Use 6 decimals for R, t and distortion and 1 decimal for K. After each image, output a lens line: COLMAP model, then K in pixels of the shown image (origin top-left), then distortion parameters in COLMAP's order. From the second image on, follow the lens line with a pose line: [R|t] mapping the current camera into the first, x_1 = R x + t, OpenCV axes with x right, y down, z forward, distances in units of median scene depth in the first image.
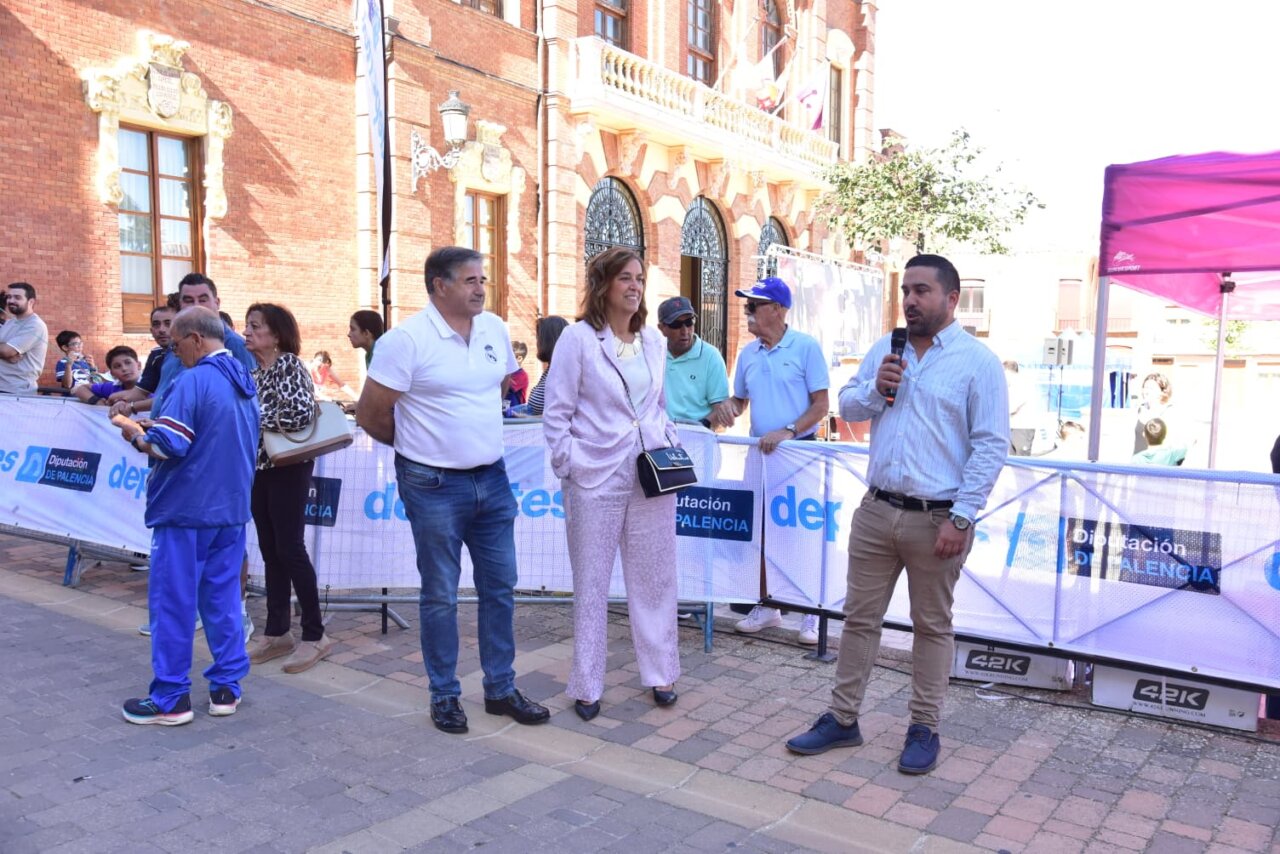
lens RADIAL K [[1102.9, 0, 643.0], [0, 1102.9, 433.2], [0, 0, 1]] dist [-0.018573, 0.106785]
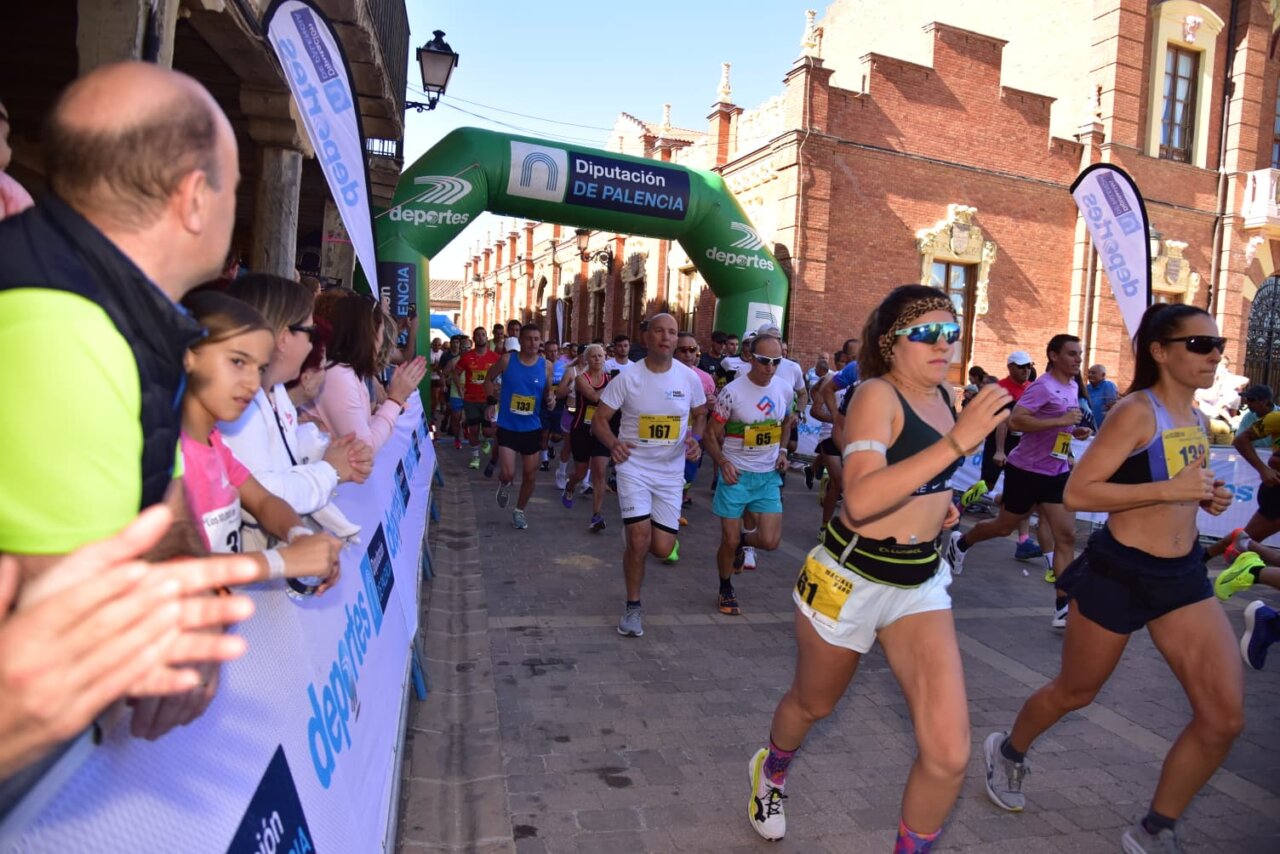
lens RADIAL K [[869.4, 0, 647.3], [0, 869.4, 435.0], [0, 0, 1]] dist [-0.100923, 0.060817]
pose [[0.792878, 0.079755, -0.604138, -0.012601], [-0.099202, 0.995067, 0.001169, 0.021205], [0.601251, 0.059004, 0.796879, -0.244065]]
